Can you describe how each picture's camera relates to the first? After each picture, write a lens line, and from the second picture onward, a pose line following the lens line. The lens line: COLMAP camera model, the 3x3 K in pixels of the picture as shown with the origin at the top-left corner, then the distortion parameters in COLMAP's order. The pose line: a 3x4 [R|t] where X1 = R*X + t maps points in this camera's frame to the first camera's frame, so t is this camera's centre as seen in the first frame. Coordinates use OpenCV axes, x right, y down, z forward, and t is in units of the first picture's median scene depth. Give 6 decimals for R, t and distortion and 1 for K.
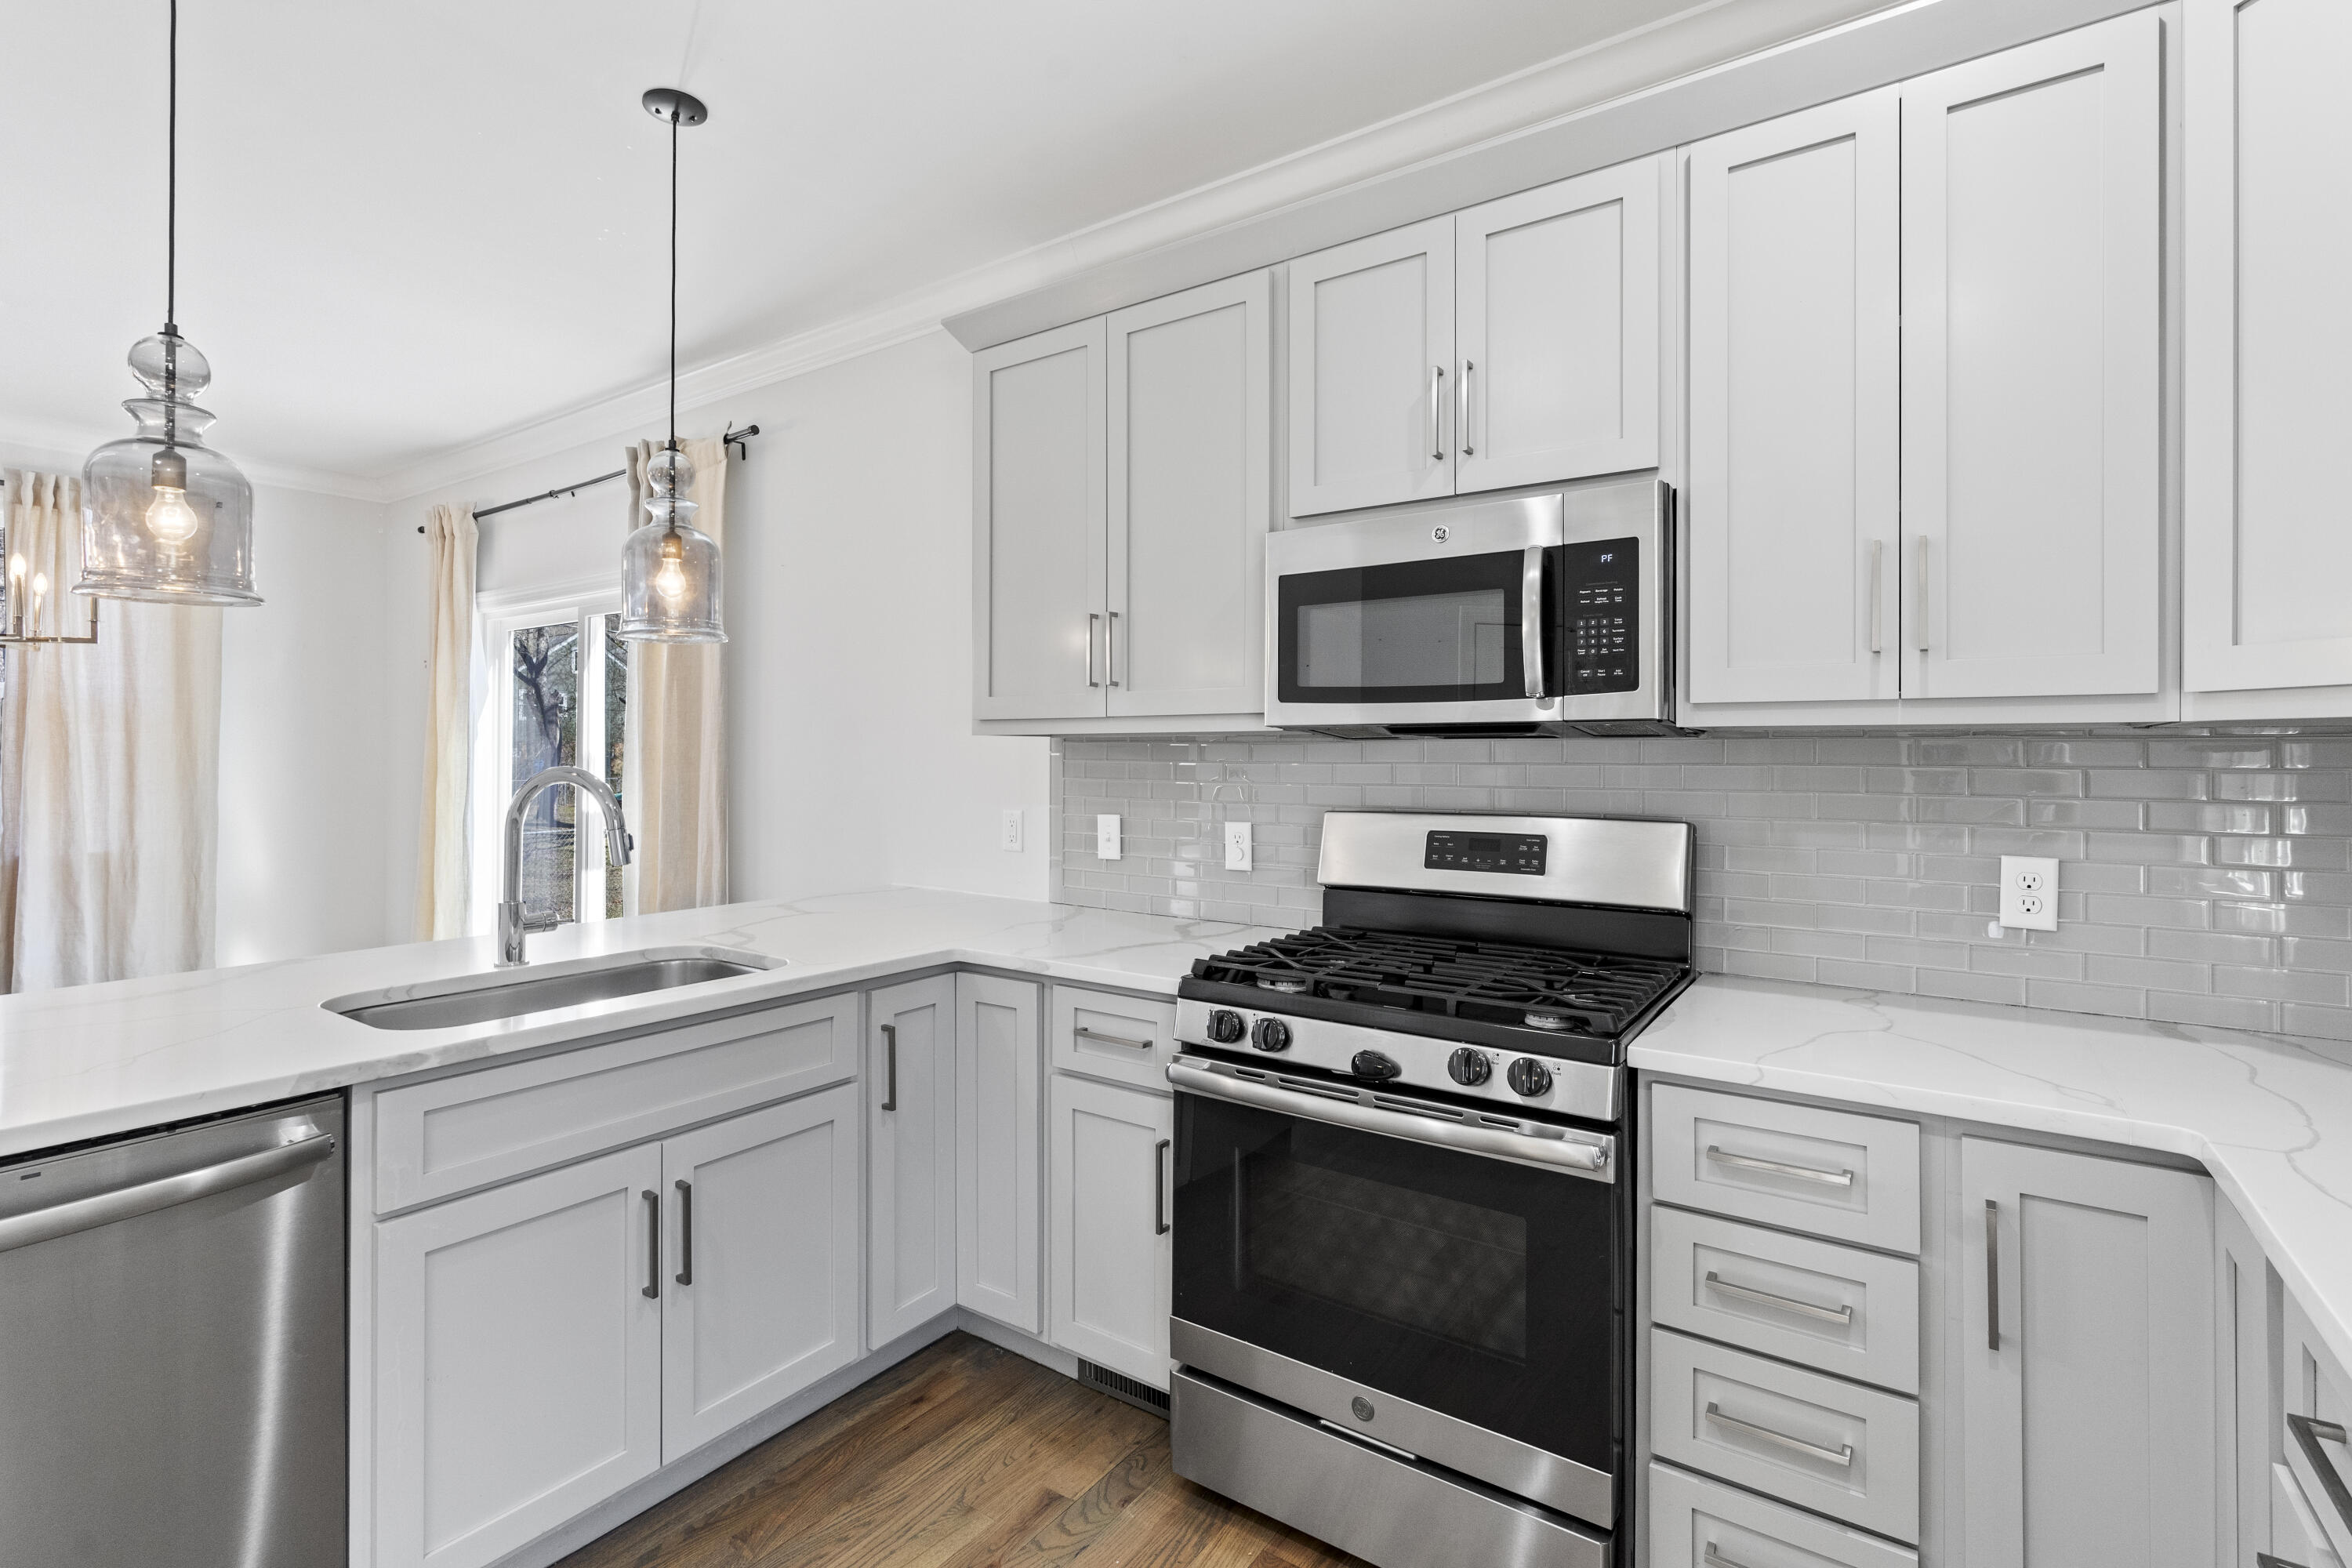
lens RADIAL K [[1078.0, 0, 1176.9], [0, 1078.0, 752.3], [0, 0, 1]] dist [-0.001175, 0.000133]
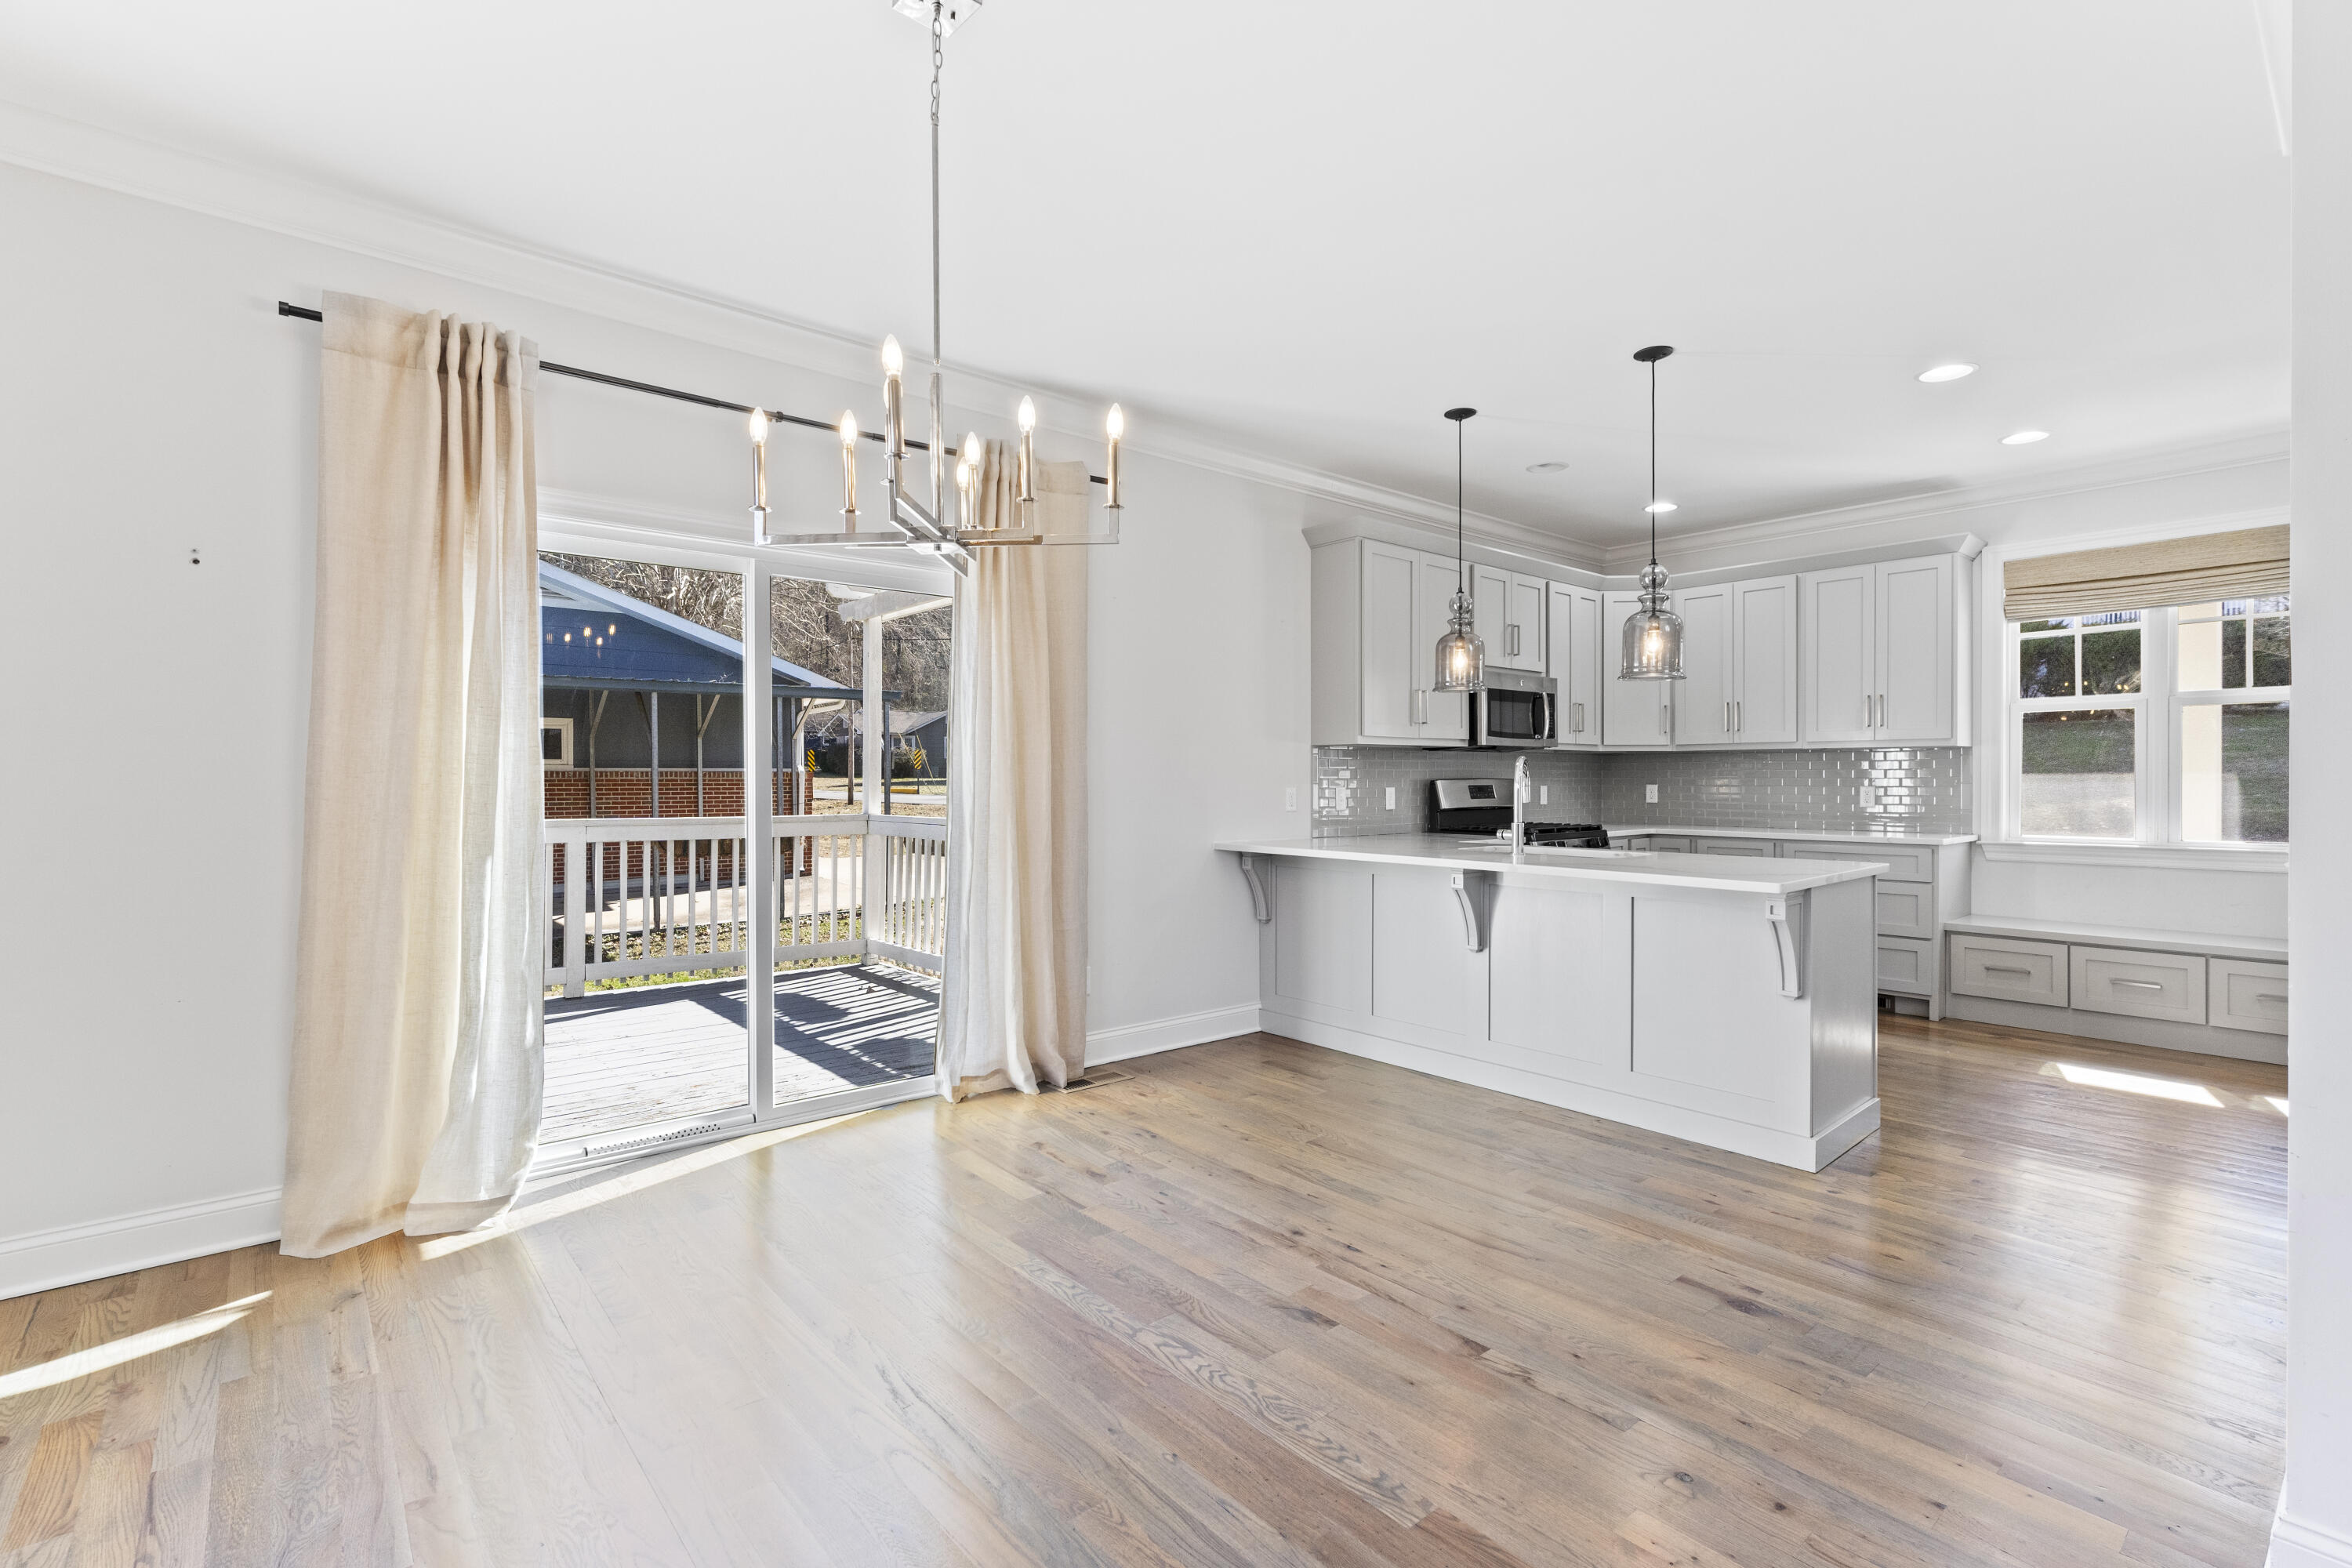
lens RADIAL K [[1065.0, 0, 1166.0], [0, 1065.0, 782.7], [0, 0, 1]] dist [0.000316, 0.000407]
pose [[0.257258, -0.007060, 0.966317, -2.777064], [0.001130, 0.999975, 0.007005, 0.052570], [-0.966342, -0.000711, 0.257259, 1.155747]]
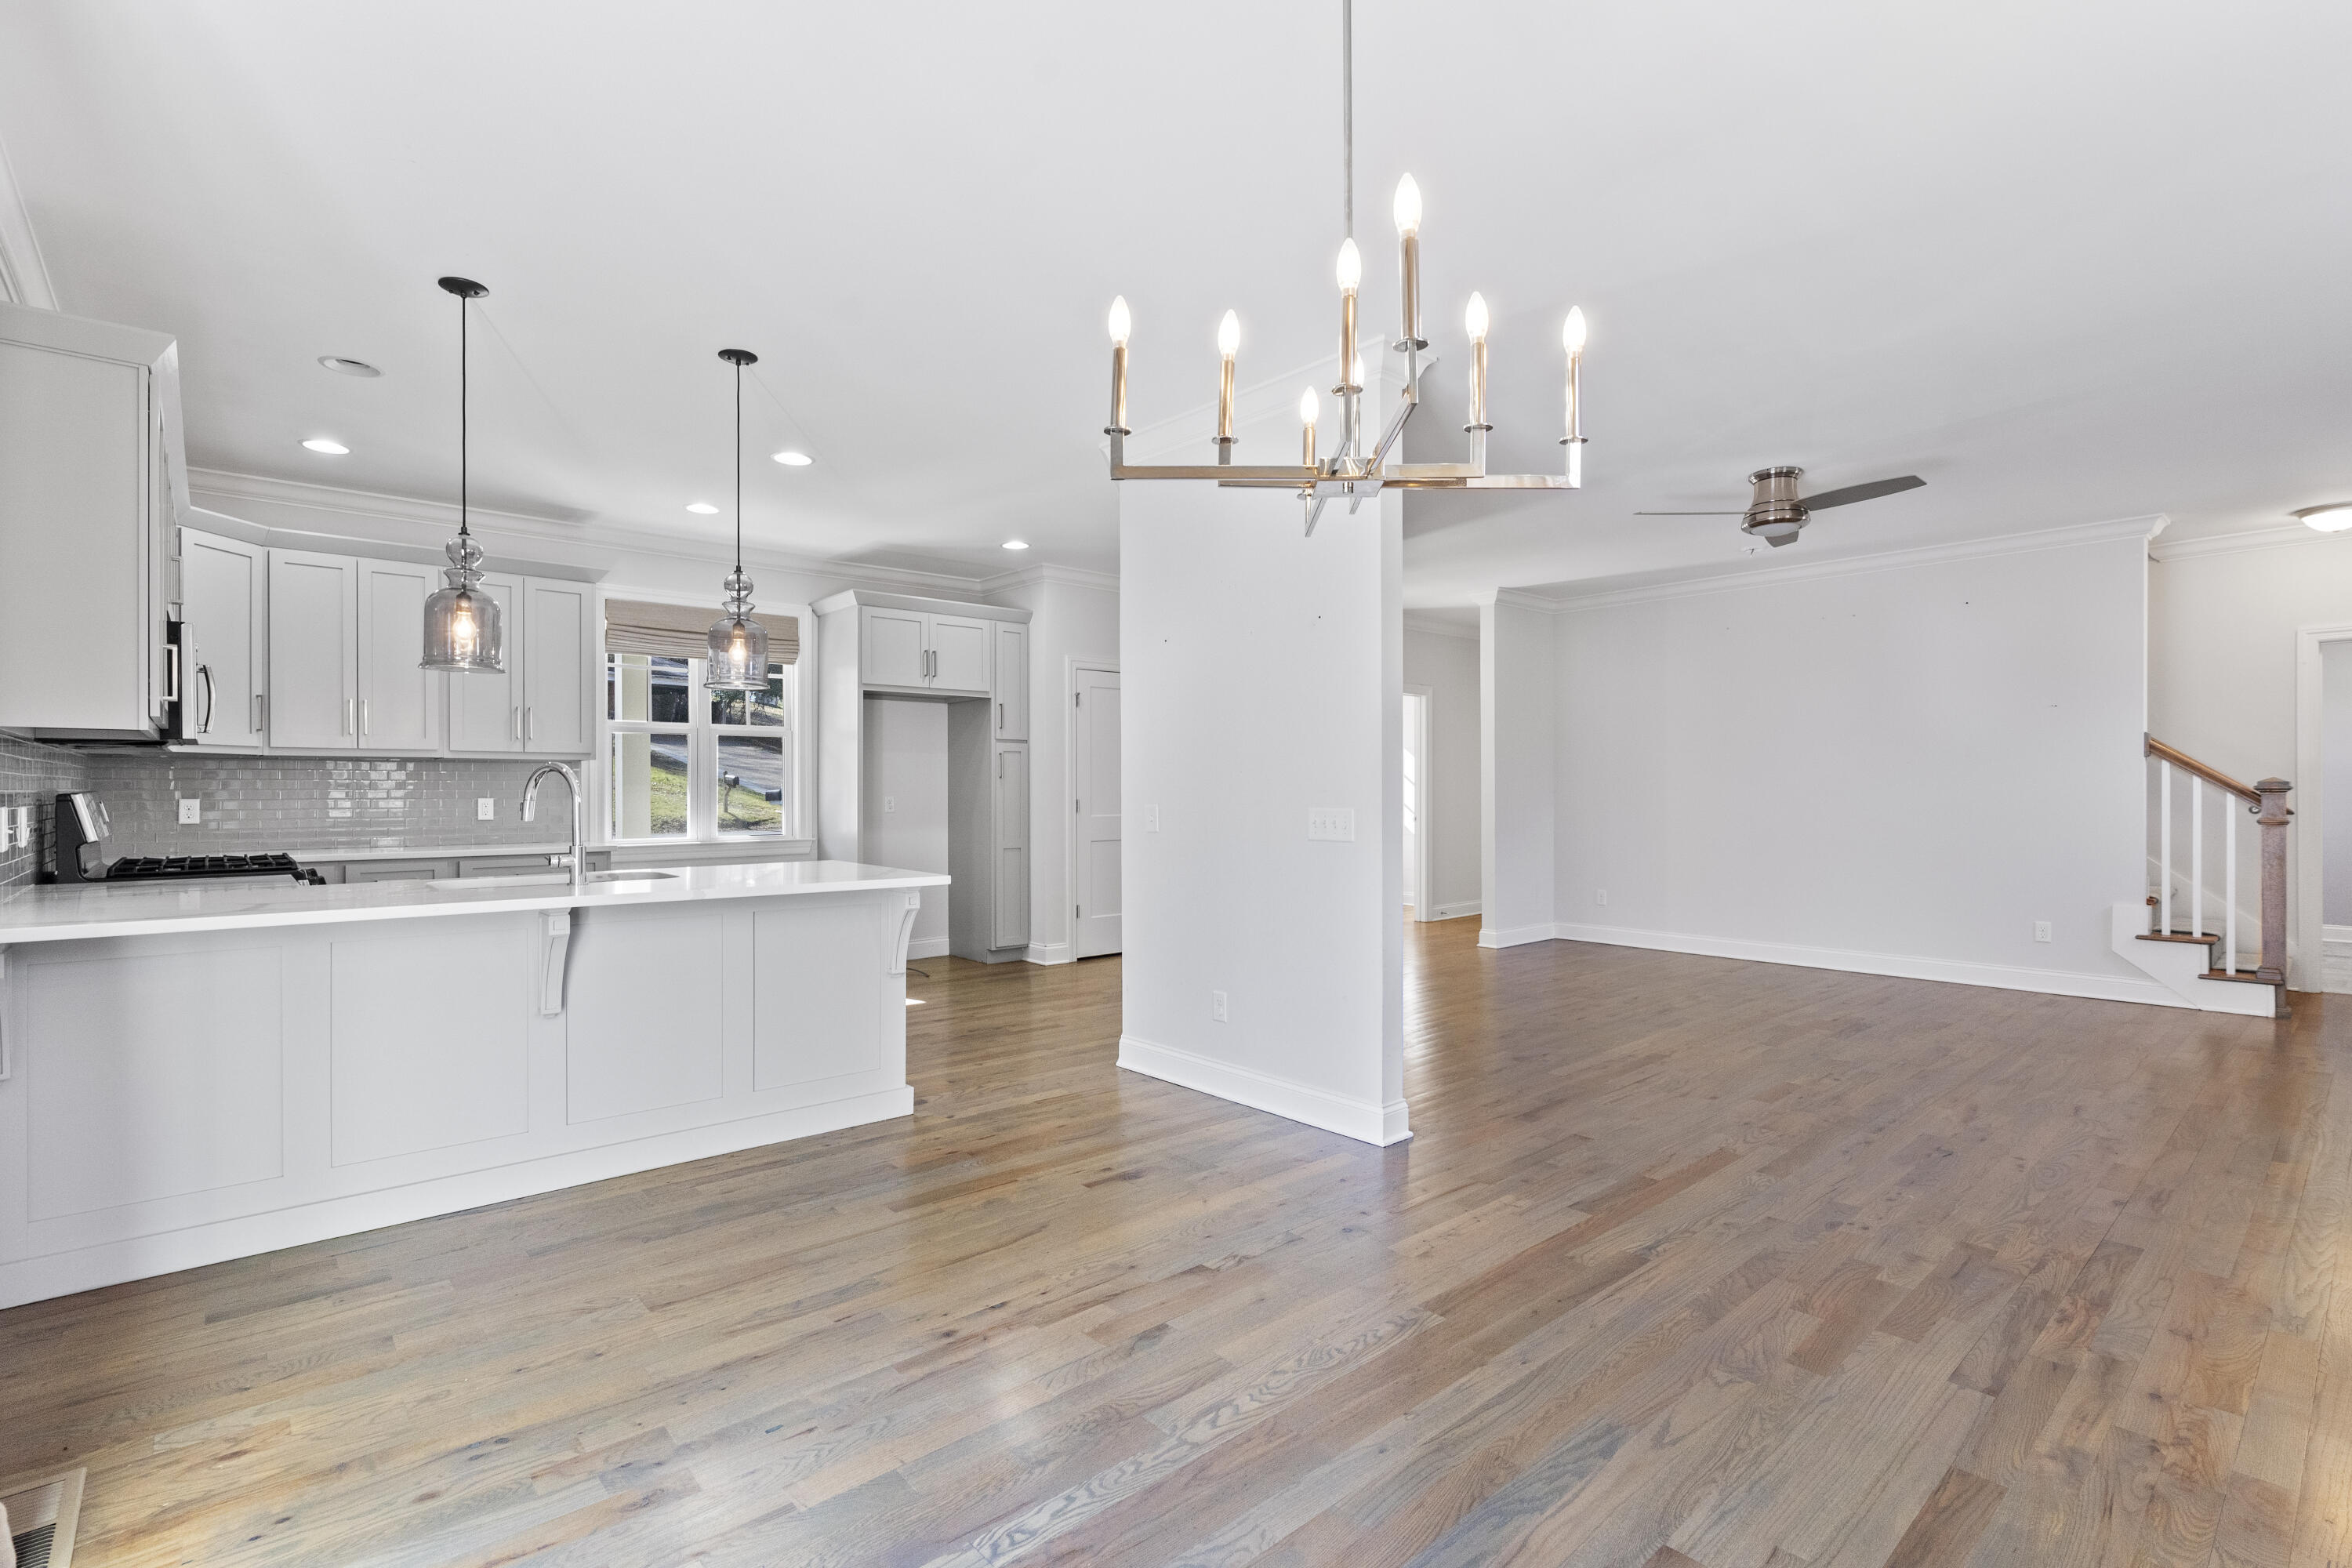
lens RADIAL K [[1083.7, 0, 1157.0], [0, 1083.7, 790.4], [0, 0, 1]] dist [-0.009953, 0.006720]
pose [[-0.970326, -0.003919, 0.241768, -1.893999], [-0.003561, 0.999992, 0.001915, 0.052978], [-0.241774, 0.000998, -0.970332, 2.444686]]
